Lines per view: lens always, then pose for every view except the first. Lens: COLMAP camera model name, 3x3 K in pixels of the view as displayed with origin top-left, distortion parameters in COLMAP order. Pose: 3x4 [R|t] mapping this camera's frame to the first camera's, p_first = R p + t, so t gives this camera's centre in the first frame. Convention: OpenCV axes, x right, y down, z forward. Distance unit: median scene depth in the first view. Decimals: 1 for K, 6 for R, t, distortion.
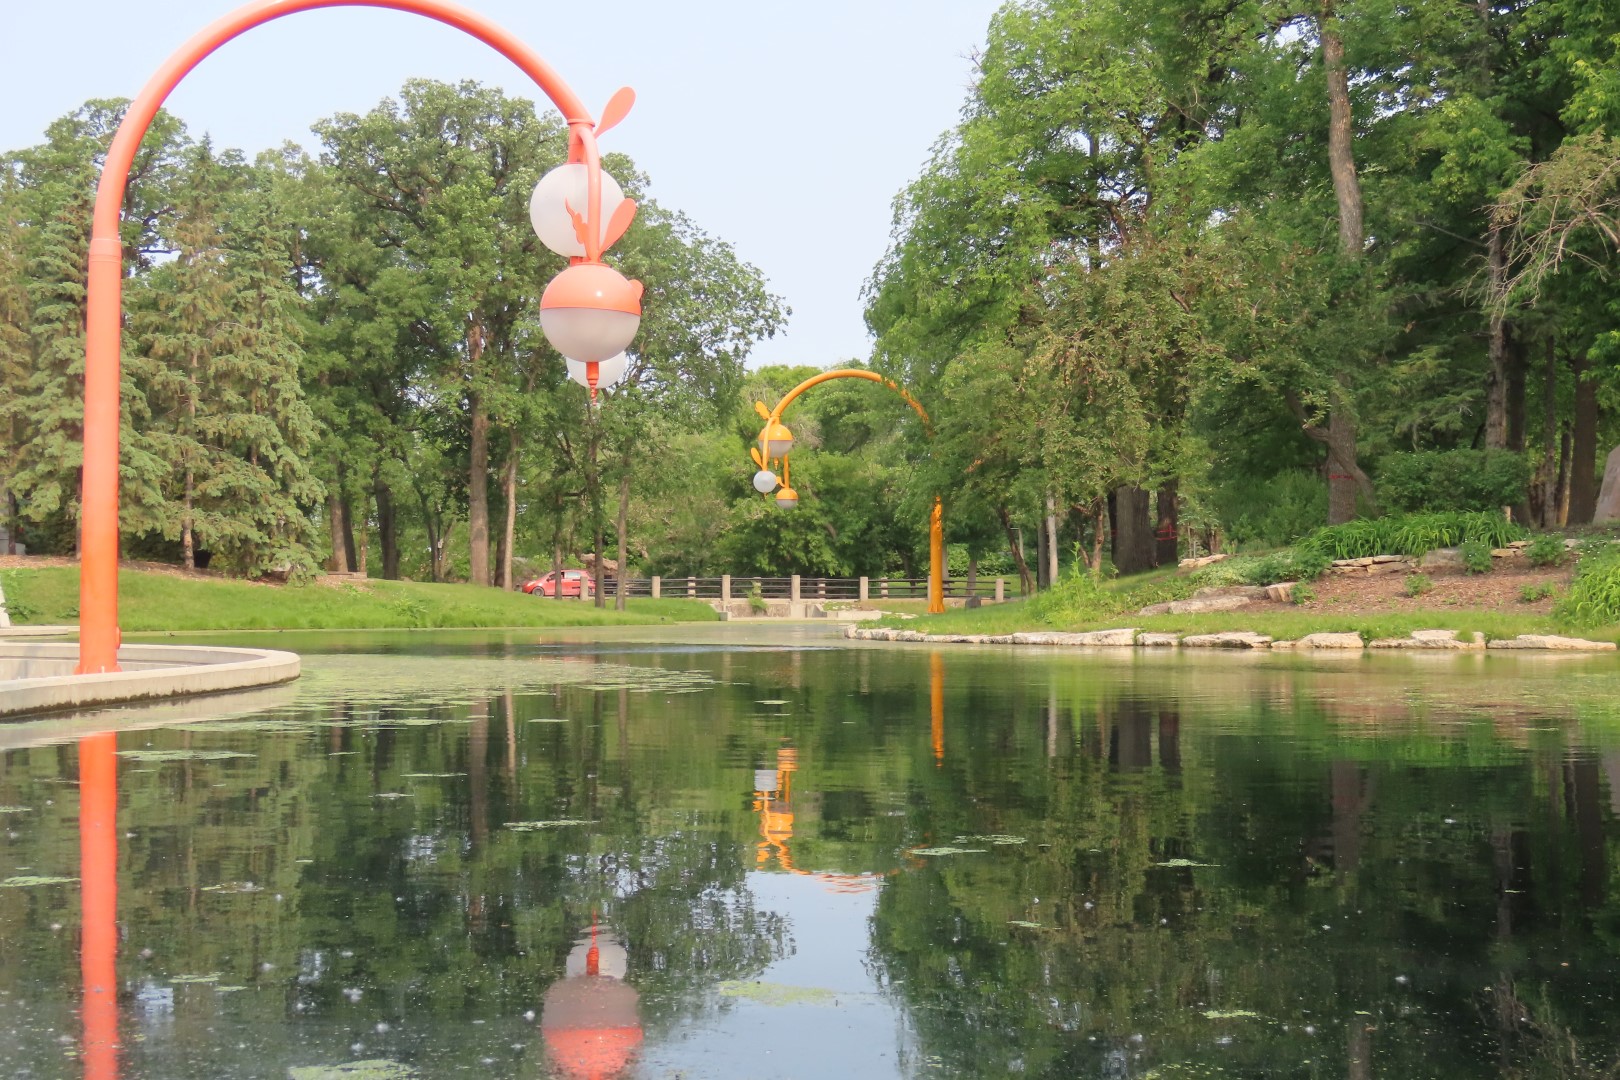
lens RADIAL K [[2306.7, 0, 819.1], [0, 2306.7, 545.0], [0, 0, 1]] dist [-0.029462, 0.000000]
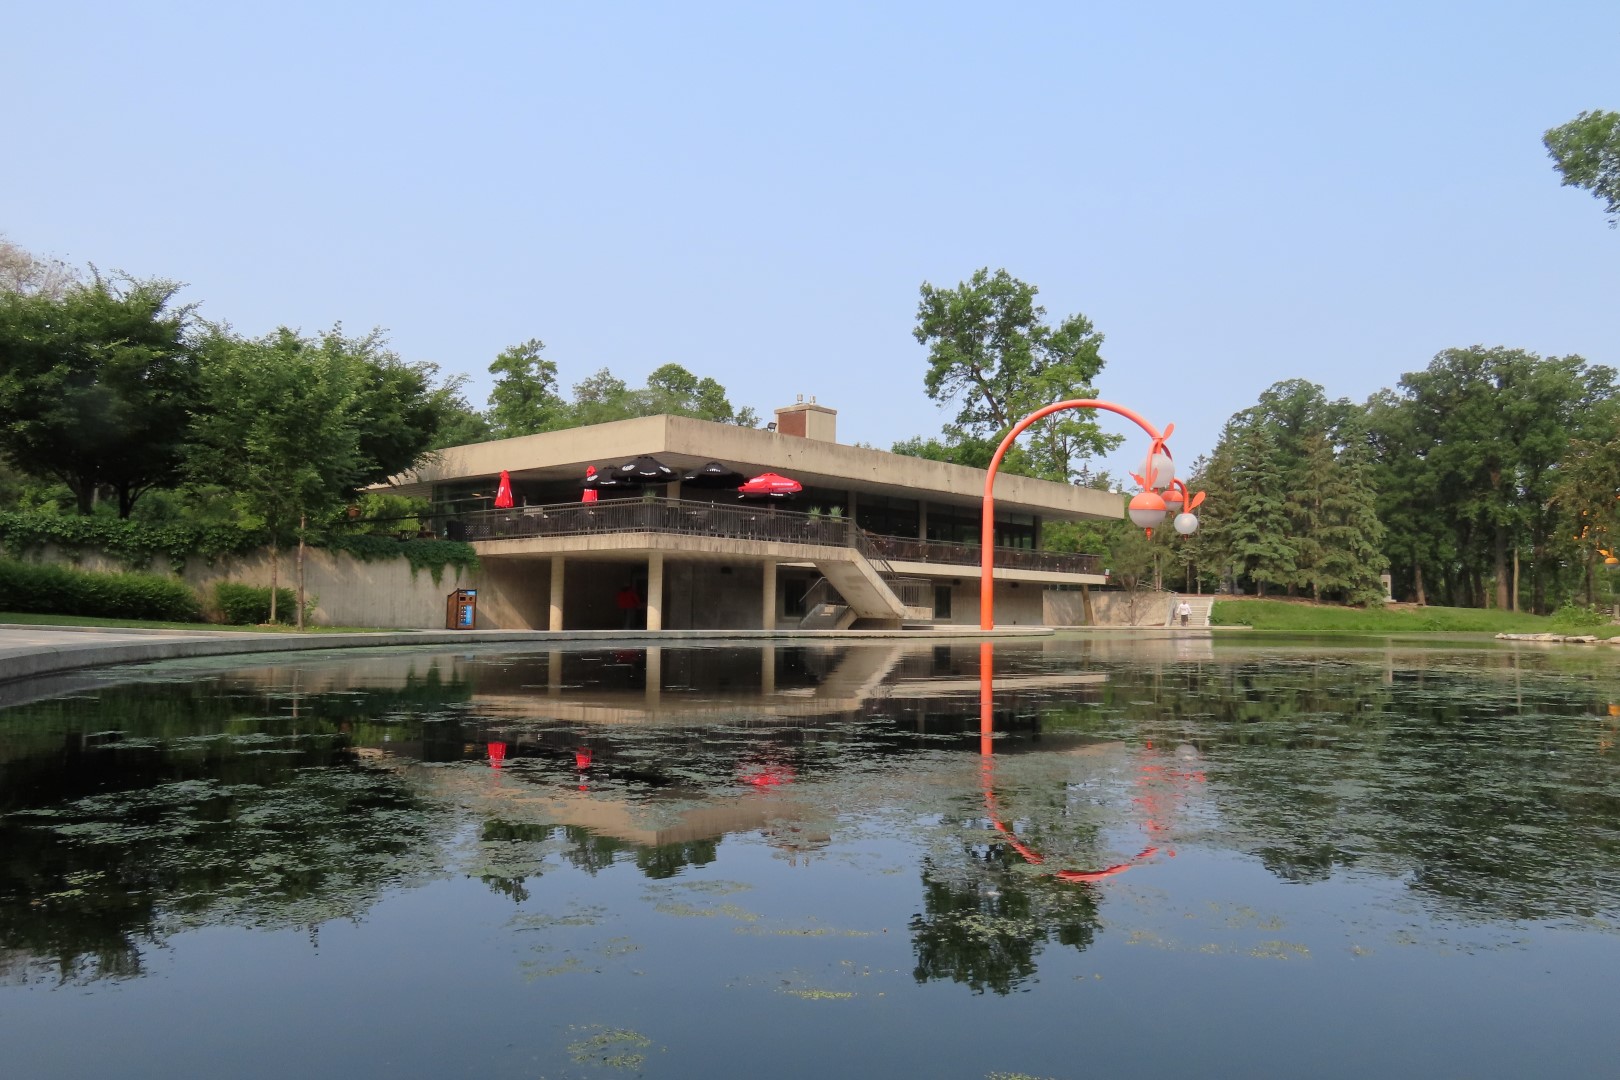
lens RADIAL K [[1184.7, 0, 816.2], [0, 1184.7, 543.7], [0, 0, 1]] dist [-0.036131, 0.007002]
pose [[0.693438, -0.033471, -0.719738, 0.183634], [0.006358, 0.999166, -0.040340, -0.001433], [0.720488, 0.023398, 0.693073, -0.074771]]
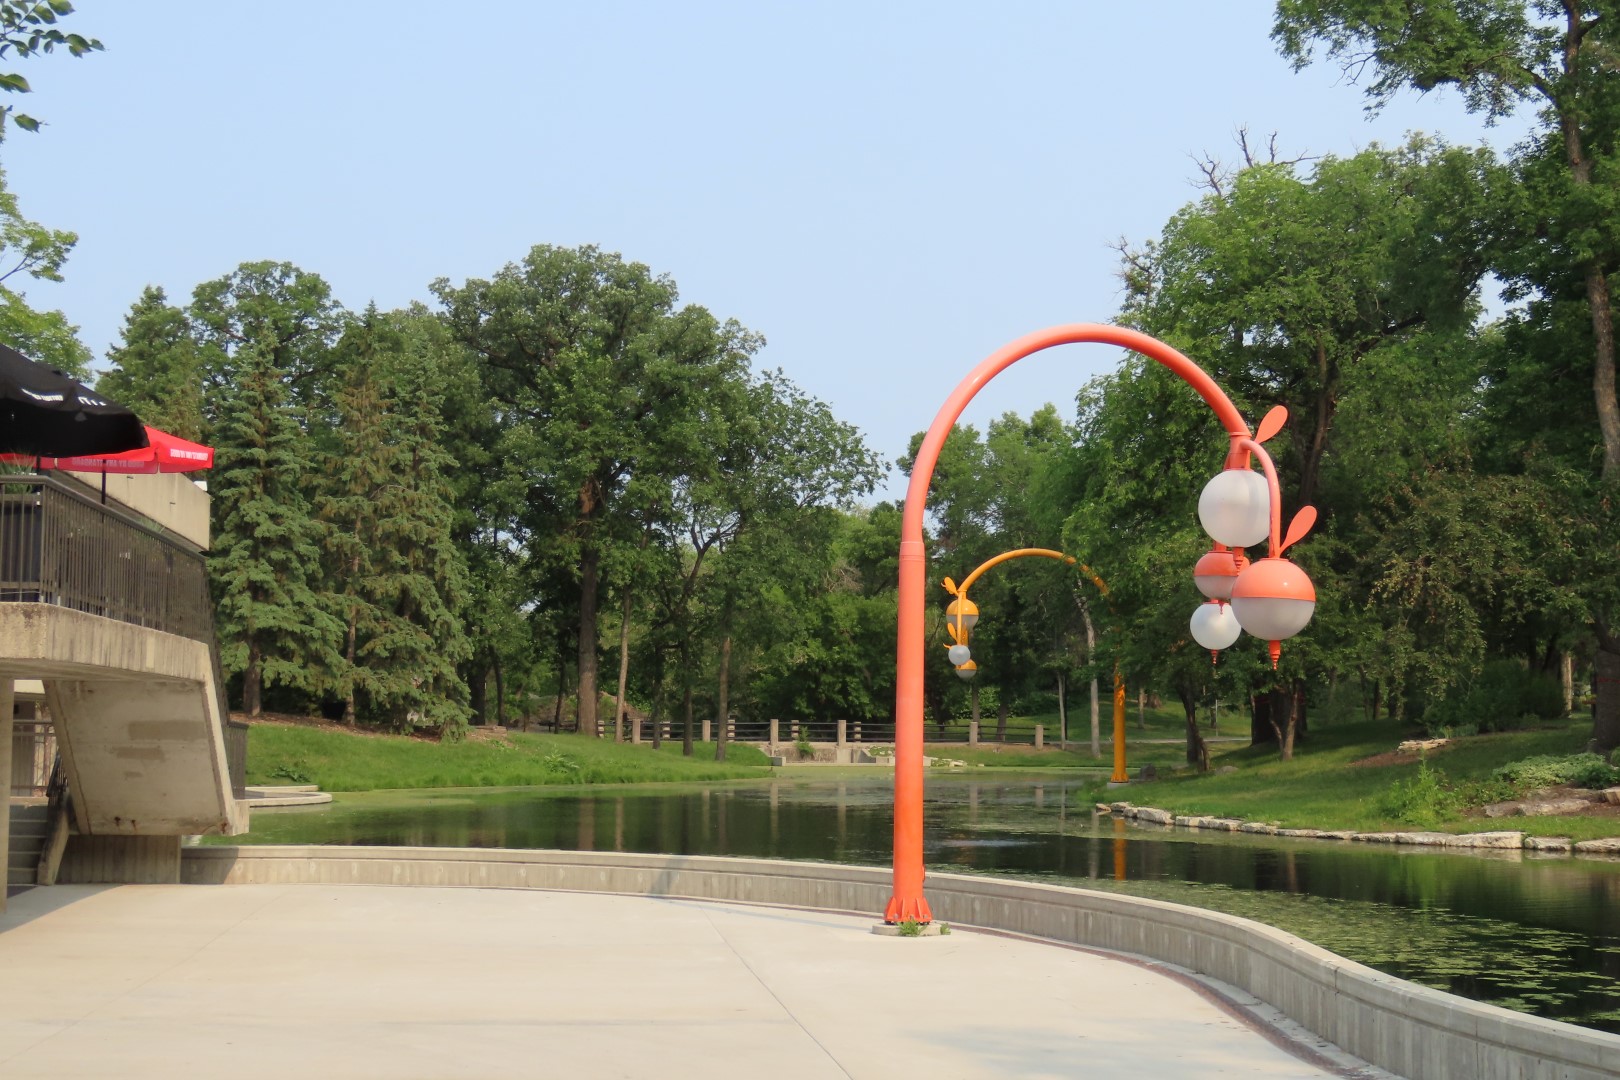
lens RADIAL K [[2375.7, 0, 804.1], [0, 2375.7, 538.2], [0, 0, 1]] dist [-0.039530, 0.000000]
pose [[0.999116, 0.012349, 0.040195, -0.114079], [-0.010232, 0.998570, -0.052476, -0.019004], [-0.040785, 0.052018, 0.997813, -0.066838]]
